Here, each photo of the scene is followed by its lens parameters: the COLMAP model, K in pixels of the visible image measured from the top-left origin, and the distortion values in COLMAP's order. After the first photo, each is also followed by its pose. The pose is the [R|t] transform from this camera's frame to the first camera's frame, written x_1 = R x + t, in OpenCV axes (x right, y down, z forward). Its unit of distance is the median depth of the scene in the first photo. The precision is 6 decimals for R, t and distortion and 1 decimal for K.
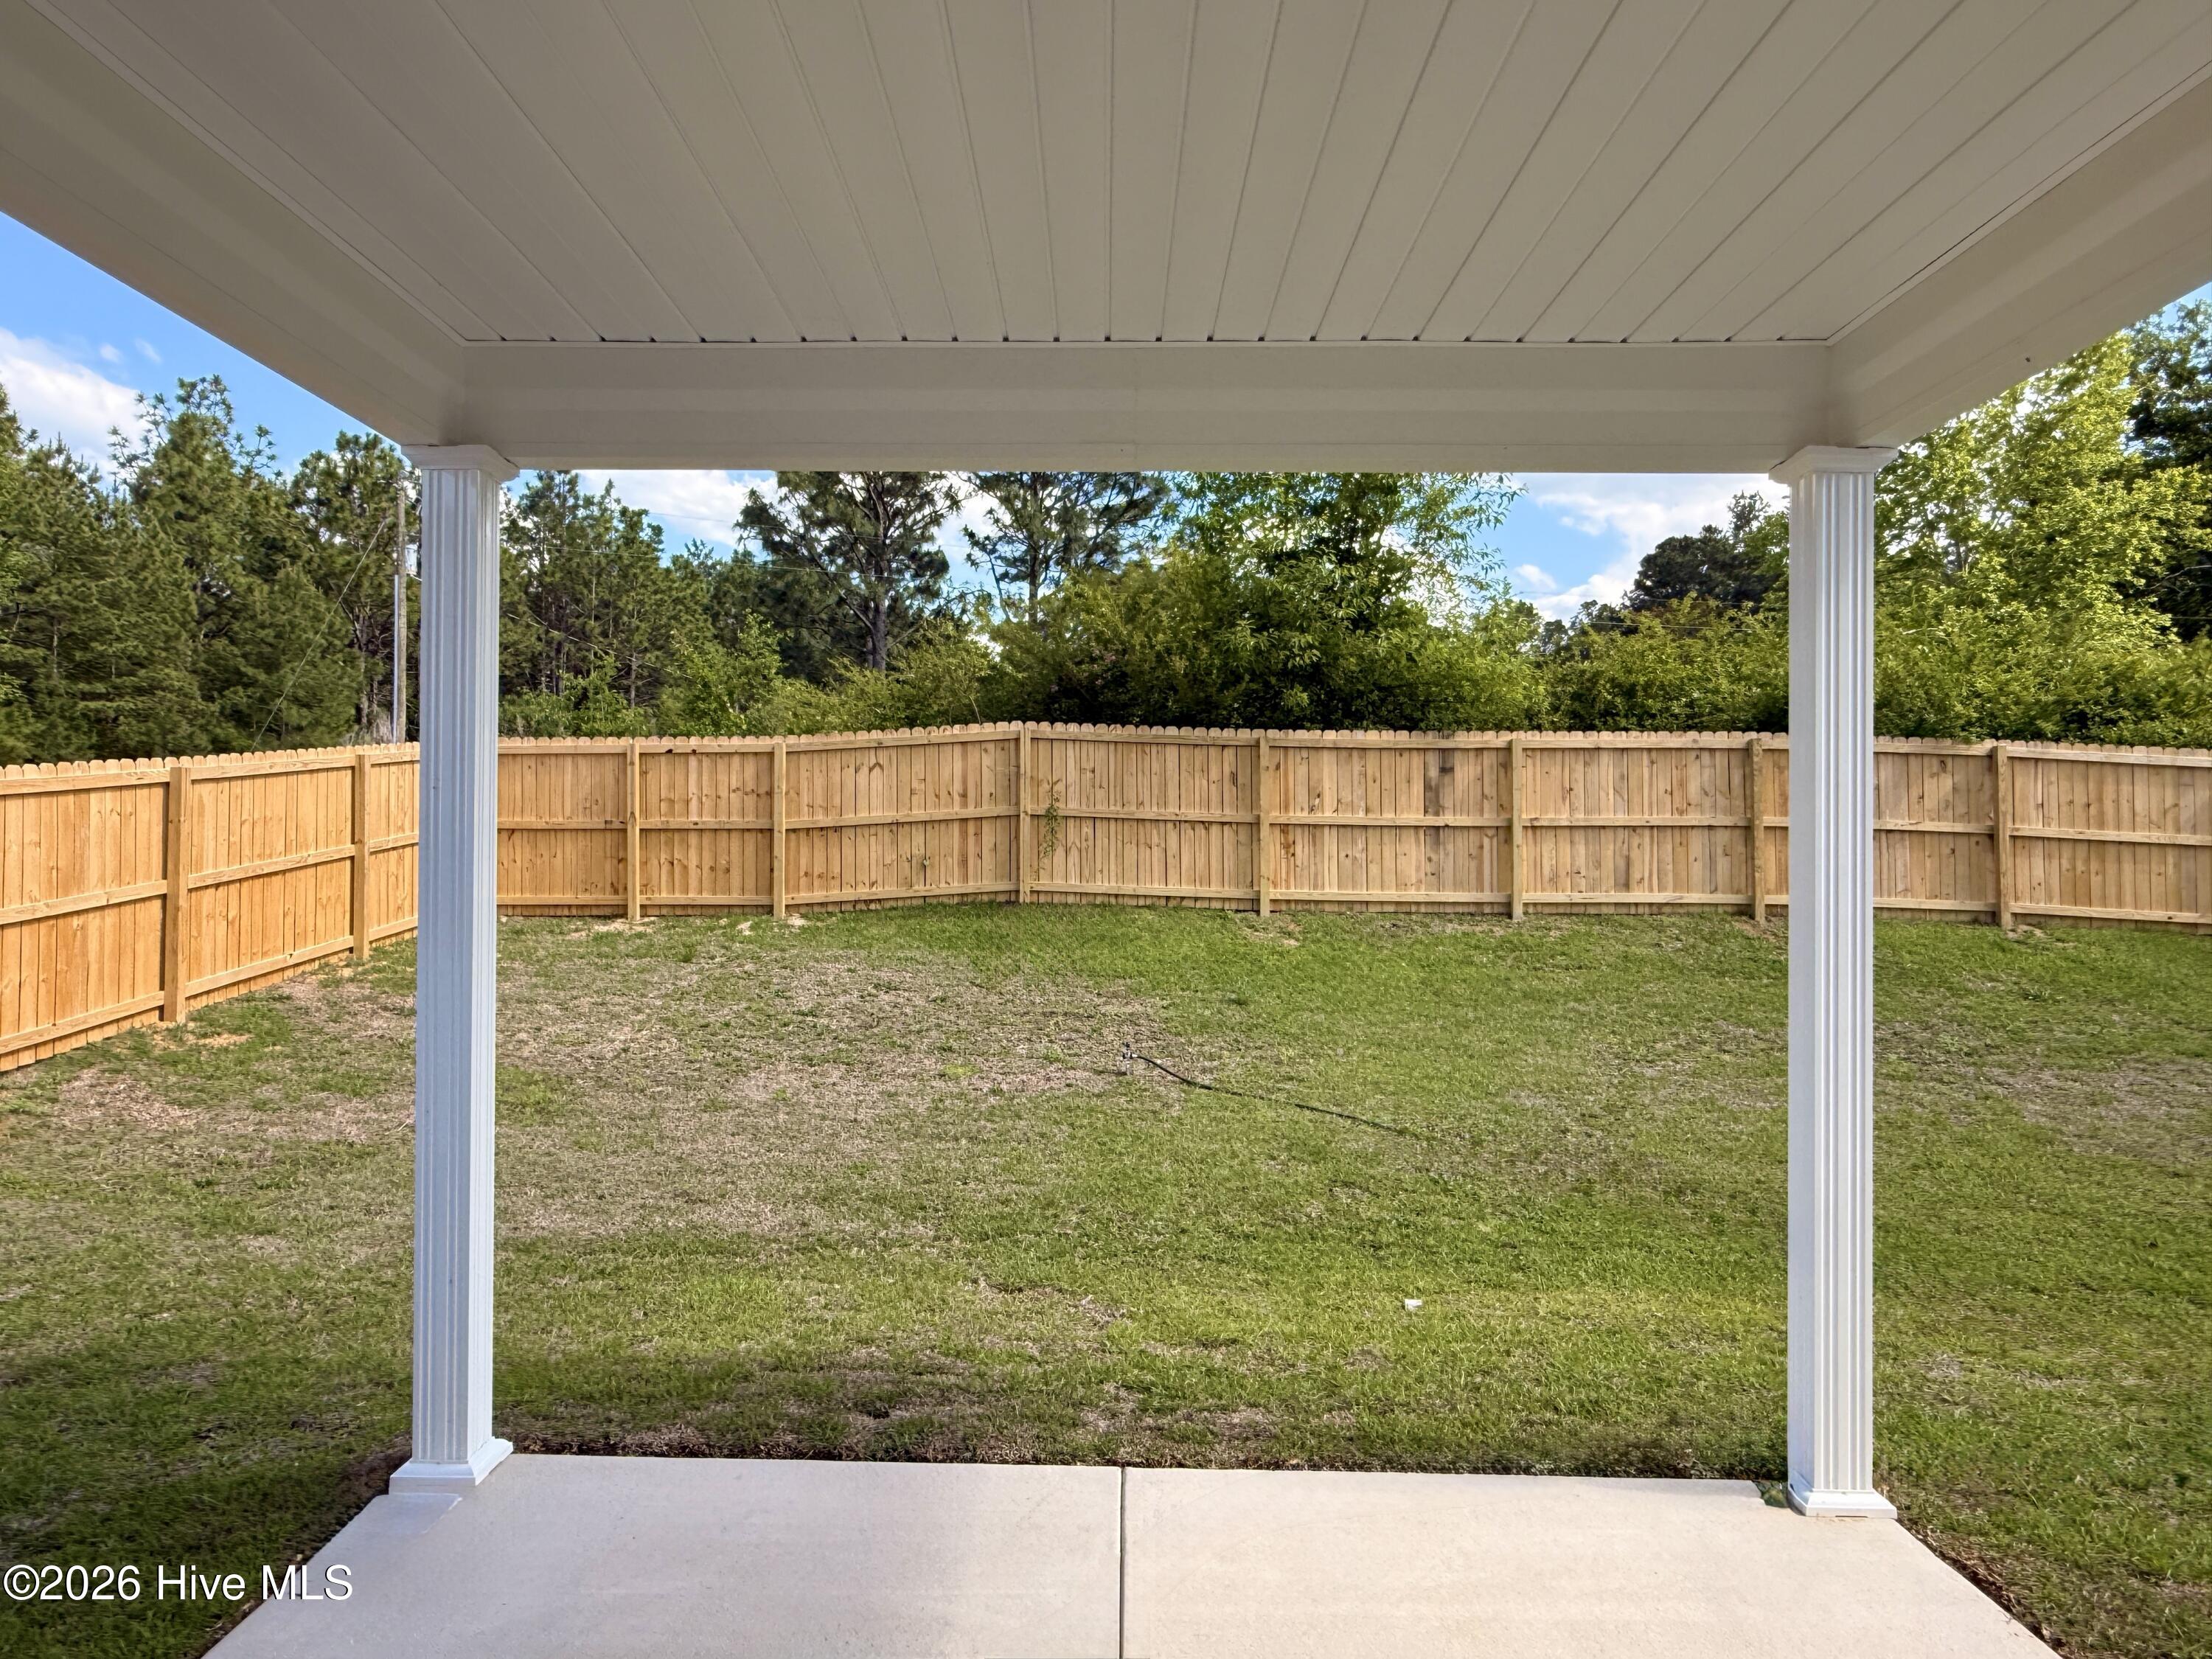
lens RADIAL K [[1448.5, 0, 1106.0], [0, 1448.5, 829.5], [0, 0, 1]] dist [0.018153, -0.002639]
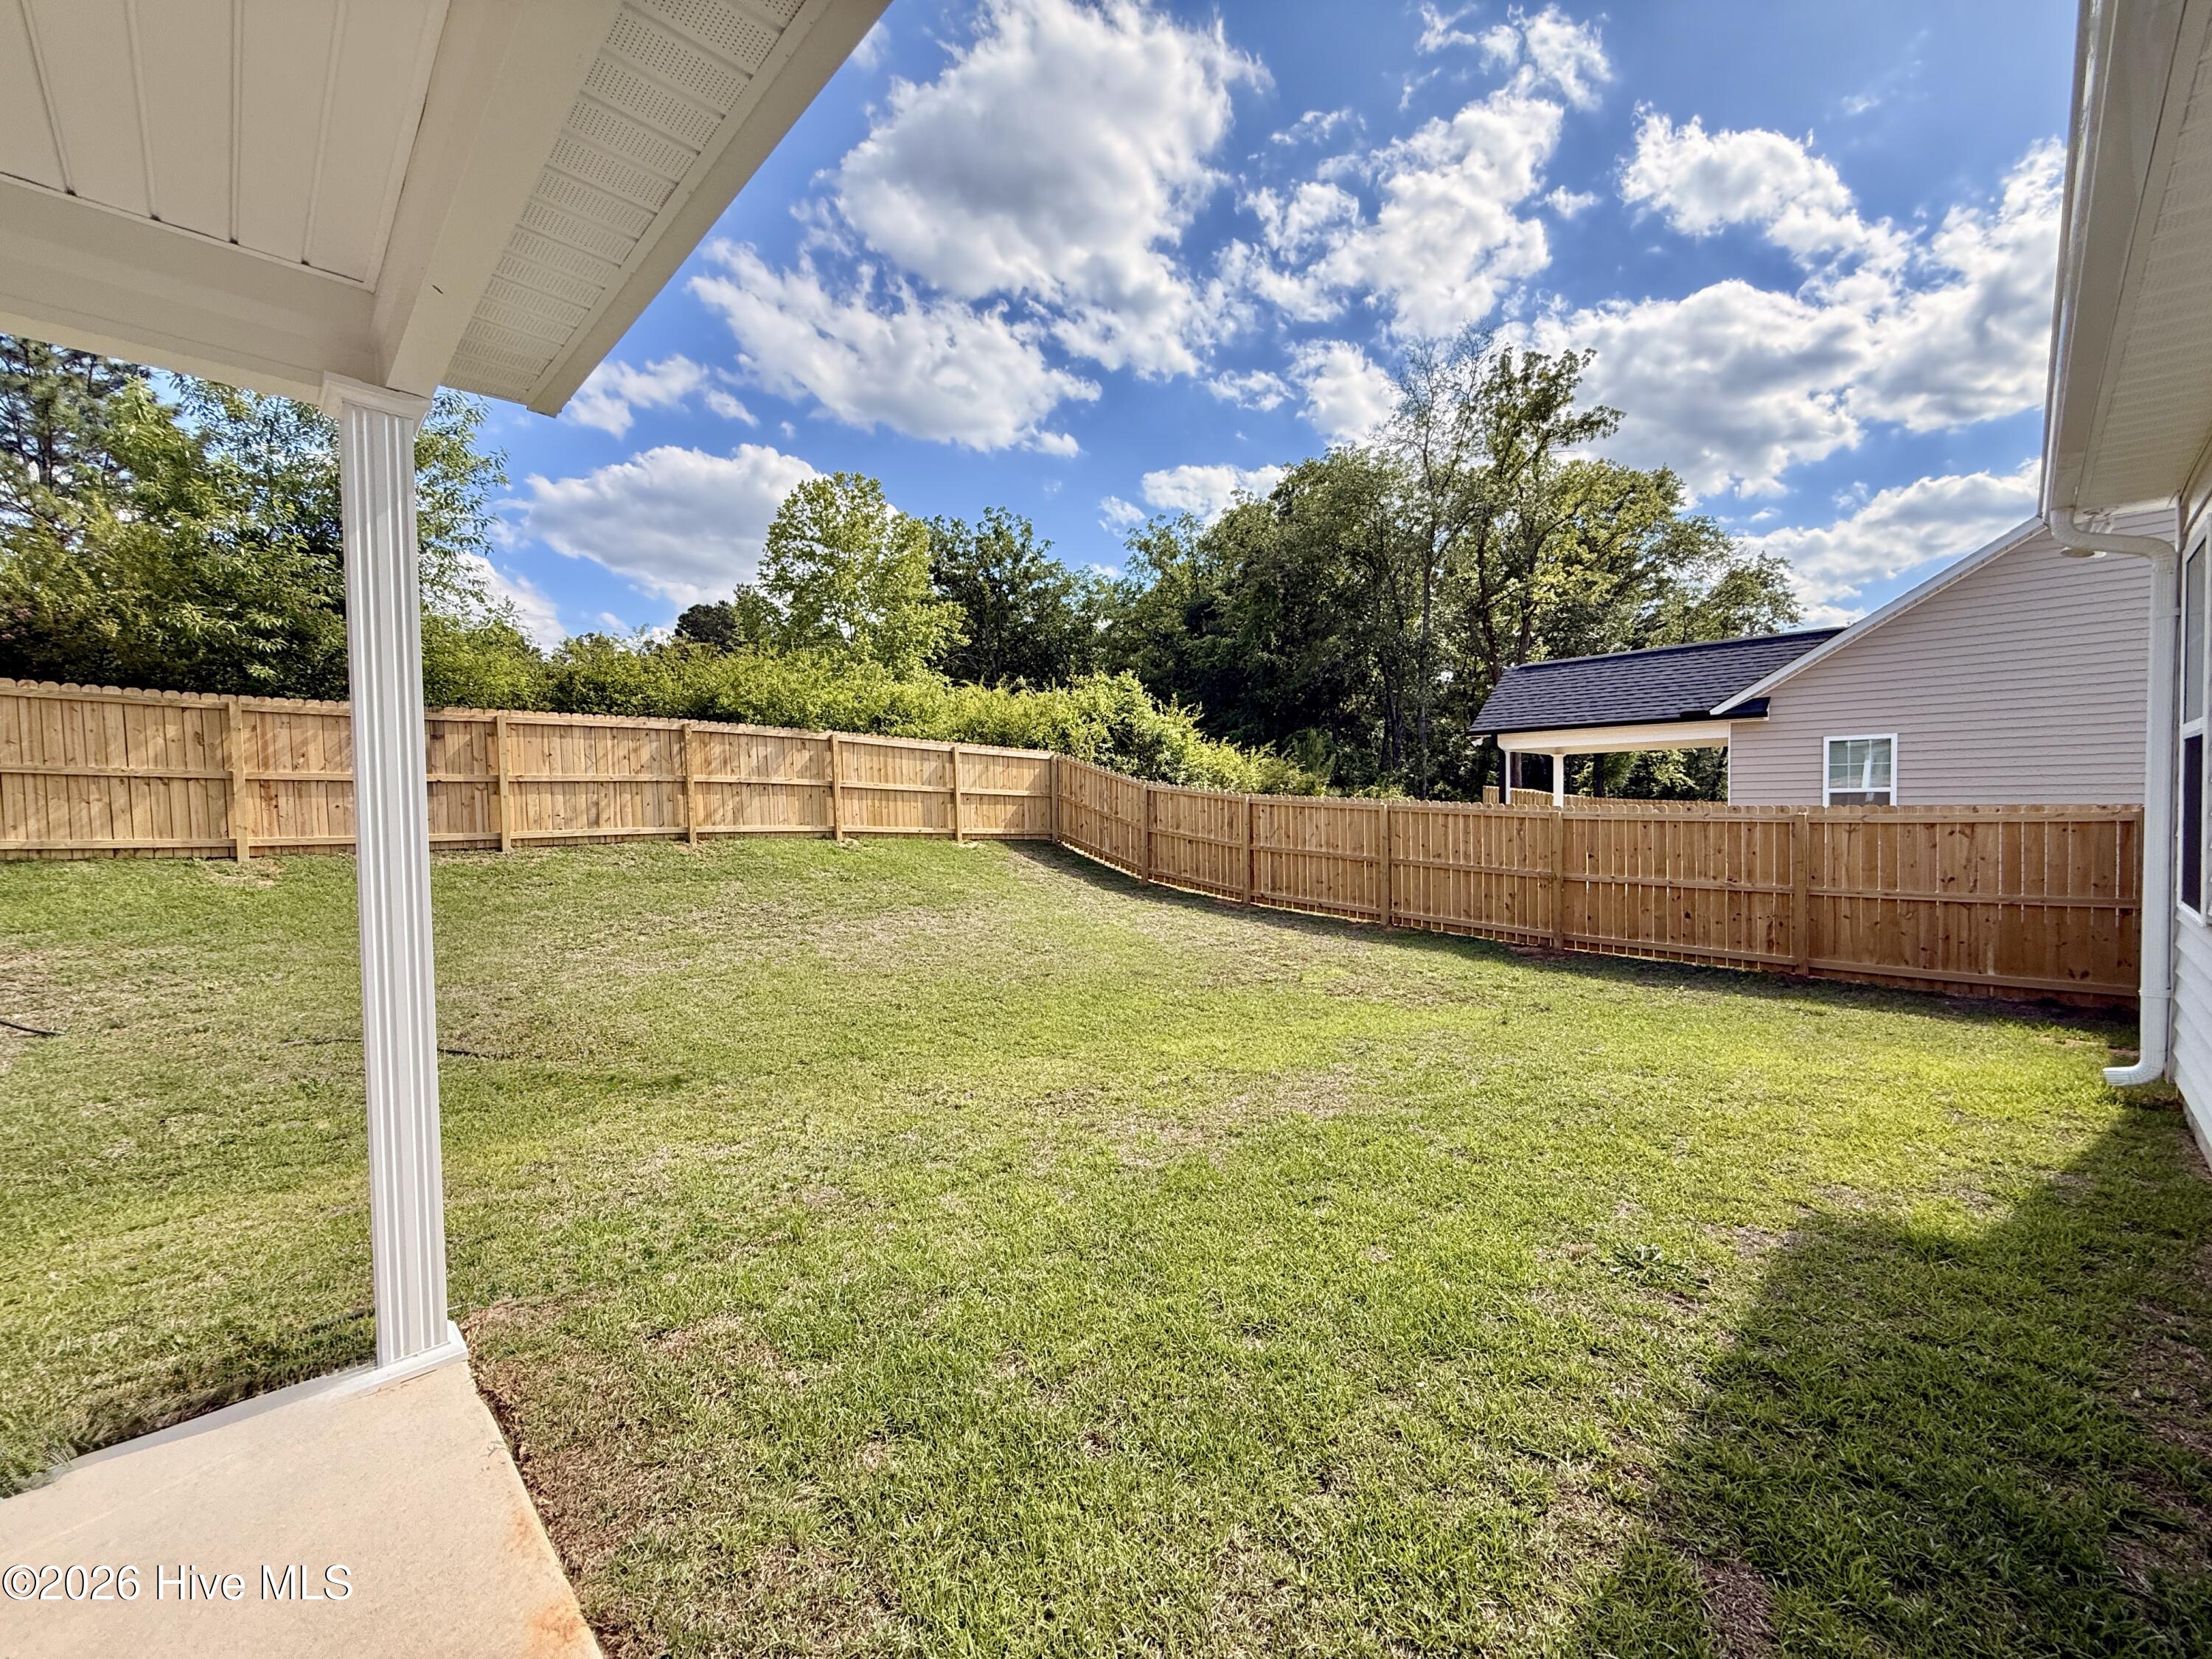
lens RADIAL K [[877.7, 0, 1097.0], [0, 877.7, 831.1], [0, 0, 1]] dist [-0.000608, 0.000189]
pose [[0.713580, -0.039758, 0.699445, 0.106540], [0.007797, 0.998777, 0.048818, 0.007905], [-0.700531, -0.029382, 0.713017, 0.045734]]
